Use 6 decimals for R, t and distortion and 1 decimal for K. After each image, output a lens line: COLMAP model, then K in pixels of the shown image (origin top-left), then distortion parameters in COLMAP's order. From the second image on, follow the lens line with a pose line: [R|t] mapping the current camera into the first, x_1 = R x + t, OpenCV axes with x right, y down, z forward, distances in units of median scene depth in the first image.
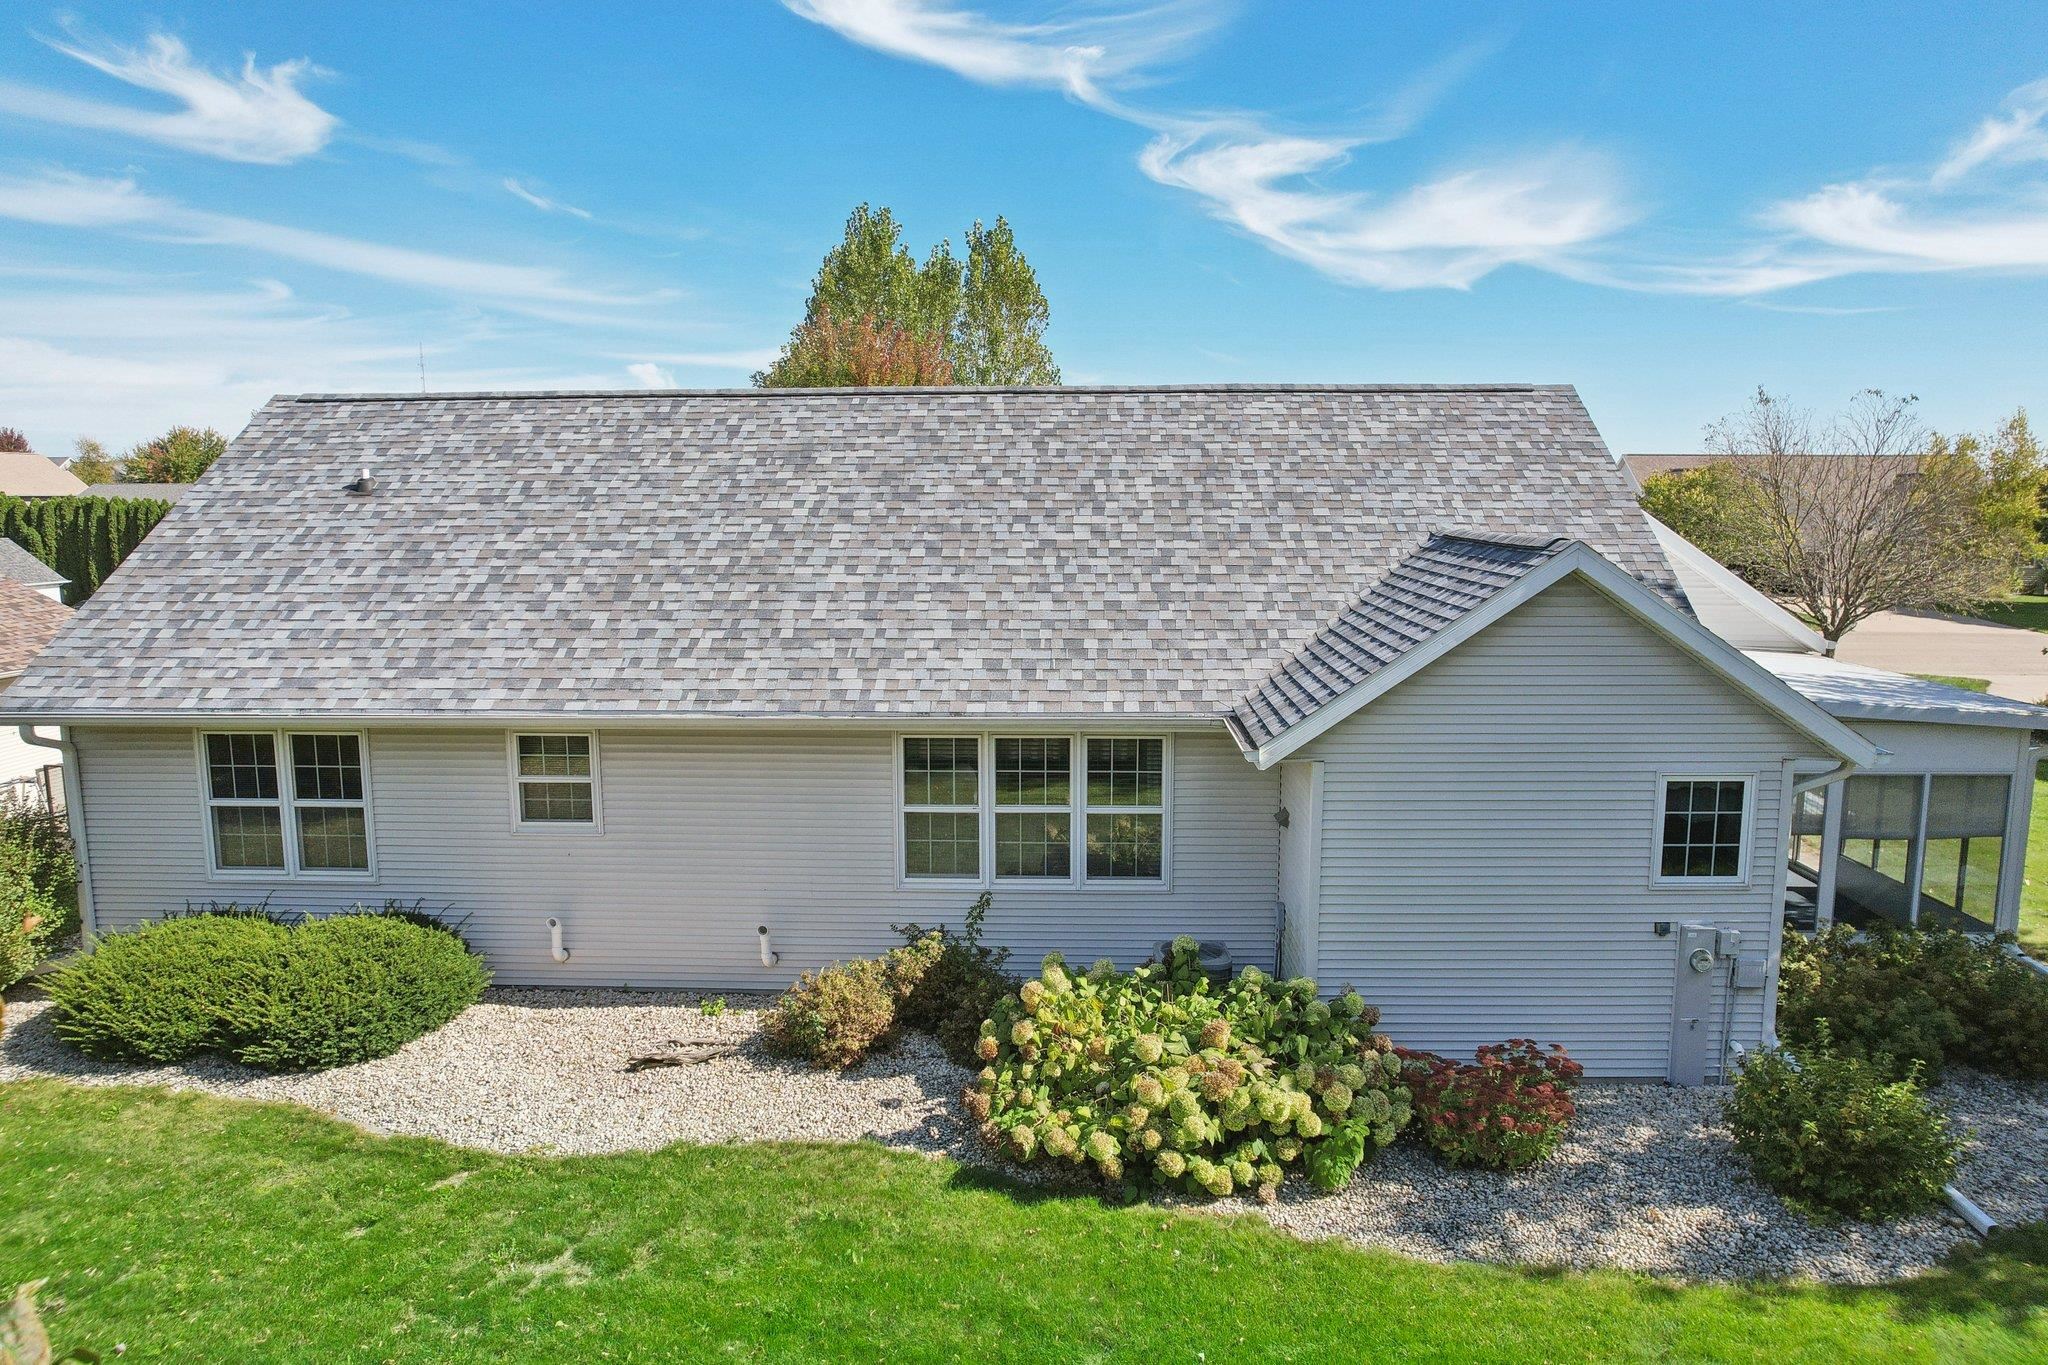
lens RADIAL K [[1327.6, 0, 1024.0], [0, 1327.6, 682.5], [0, 0, 1]] dist [-0.005094, -0.000334]
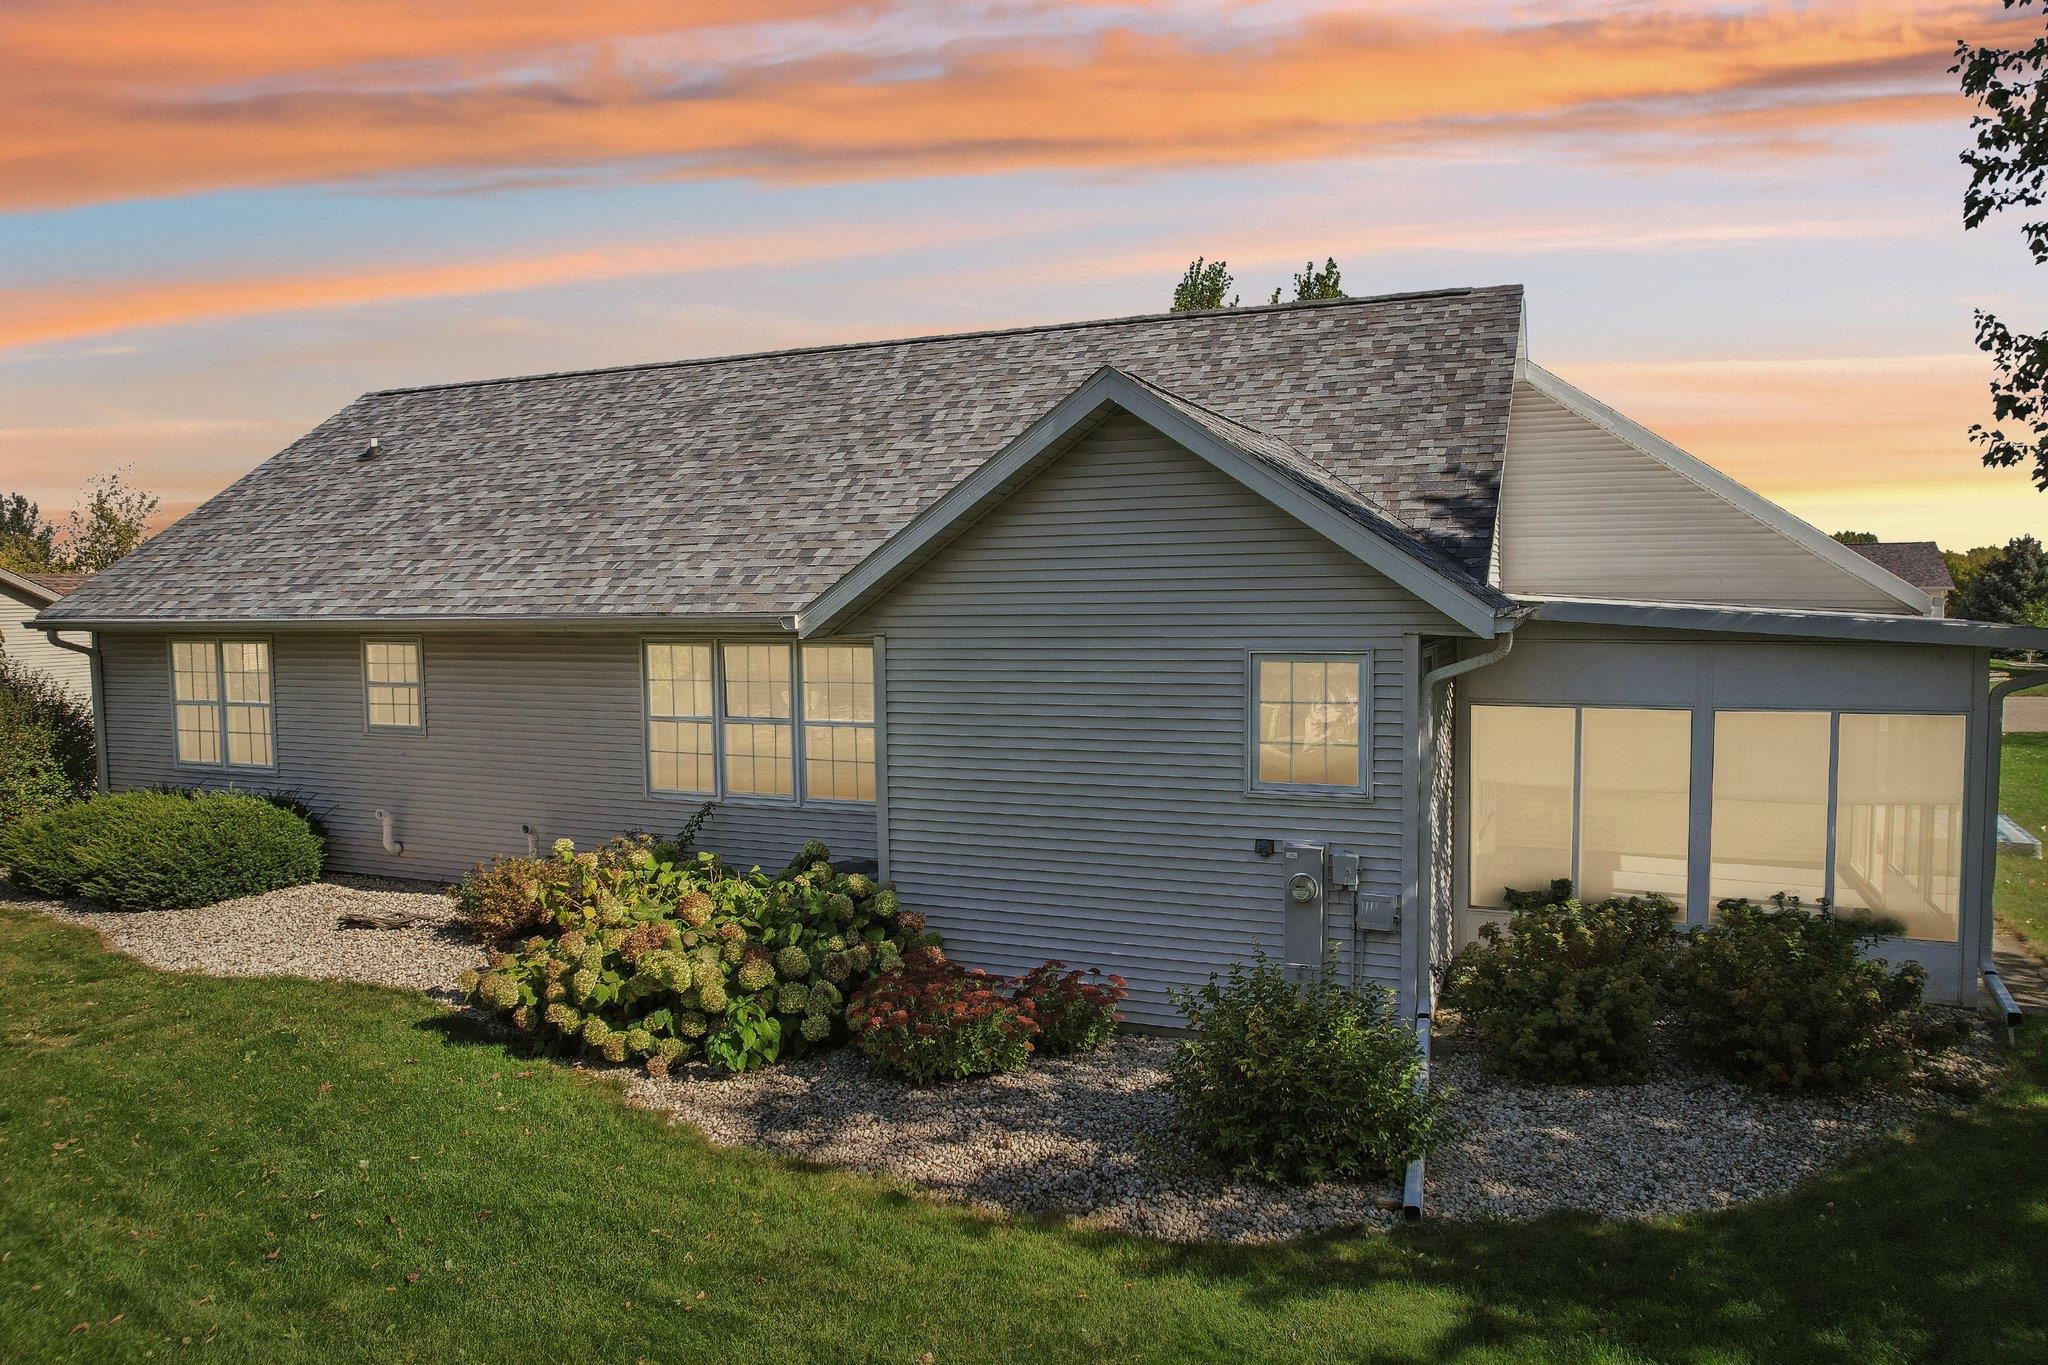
lens RADIAL K [[1345.7, 0, 1024.0], [0, 1345.7, 682.5], [0, 0, 1]] dist [-0.025030, 0.045158]
pose [[0.934893, 0.016644, -0.354538, 0.717593], [-0.041826, 0.997106, -0.063482, 0.161958], [0.352455, 0.074178, 0.932884, 0.193875]]
